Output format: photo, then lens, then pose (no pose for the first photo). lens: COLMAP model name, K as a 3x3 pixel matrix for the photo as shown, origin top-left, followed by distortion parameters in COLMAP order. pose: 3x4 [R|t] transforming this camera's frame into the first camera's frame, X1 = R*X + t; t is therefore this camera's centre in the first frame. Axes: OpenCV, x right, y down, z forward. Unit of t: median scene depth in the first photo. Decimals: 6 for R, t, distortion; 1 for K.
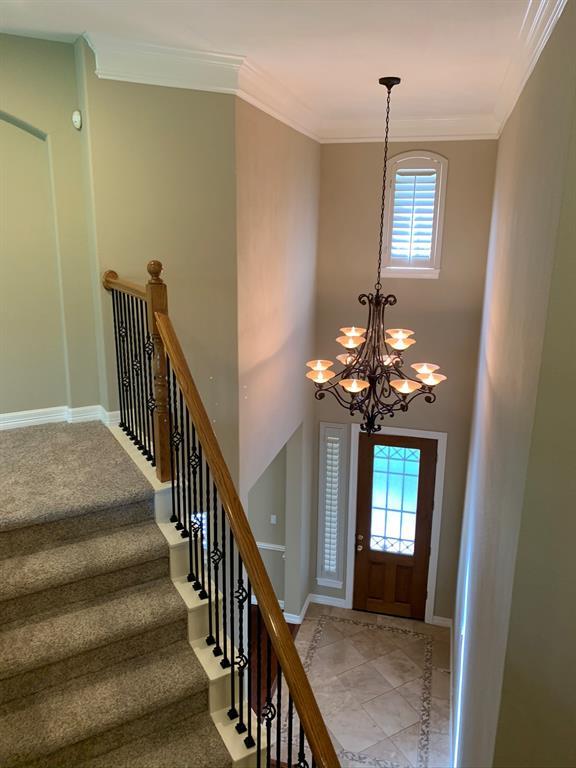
lens RADIAL K [[595.5, 0, 284.9], [0, 595.5, 382.1], [0, 0, 1]] dist [0.023061, -0.015947]
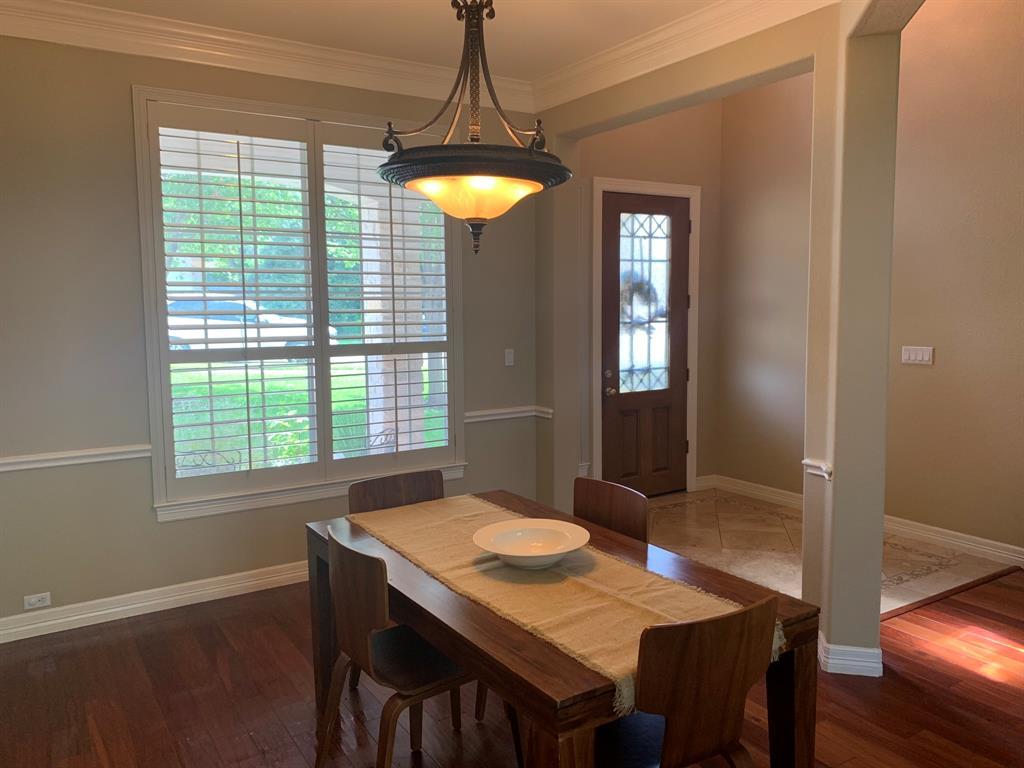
lens RADIAL K [[794.0, 0, 511.0], [0, 794.0, 384.0], [0, 0, 1]] dist [0.023061, -0.015947]
pose [[0.664245, -0.093005, 0.741707, -0.575197], [0.203375, 0.977286, -0.059590, 0.312111], [-0.719317, 0.190427, 0.668072, 0.551569]]
